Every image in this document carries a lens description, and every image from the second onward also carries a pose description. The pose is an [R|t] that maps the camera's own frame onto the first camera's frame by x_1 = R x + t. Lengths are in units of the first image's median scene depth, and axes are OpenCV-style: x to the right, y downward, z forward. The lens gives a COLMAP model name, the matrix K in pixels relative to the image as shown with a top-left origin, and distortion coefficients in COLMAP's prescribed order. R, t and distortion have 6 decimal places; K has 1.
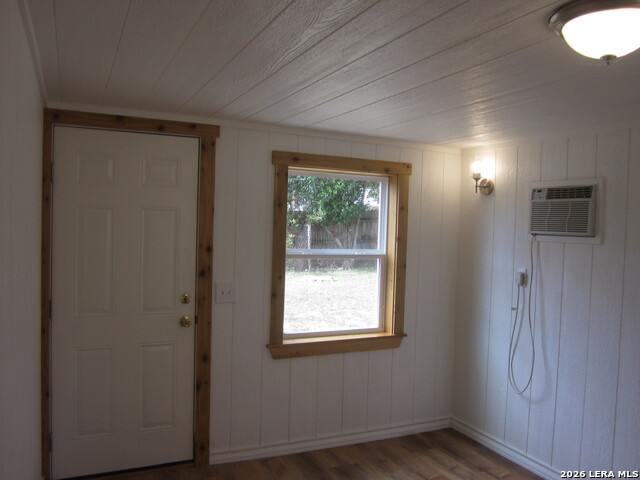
lens RADIAL K [[529.4, 0, 320.8], [0, 529.4, 236.9], [0, 0, 1]] dist [-0.057585, 0.017282]
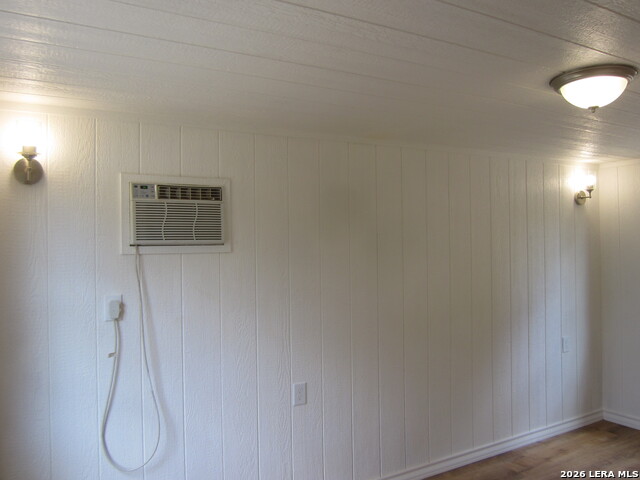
lens RADIAL K [[529.4, 0, 320.8], [0, 529.4, 236.9], [0, 0, 1]] dist [-0.057585, 0.017282]
pose [[-0.125120, -0.025745, 0.991808, -0.375790], [0.030868, 0.999078, 0.029828, -0.032360], [-0.991661, 0.034348, -0.124209, 0.880224]]
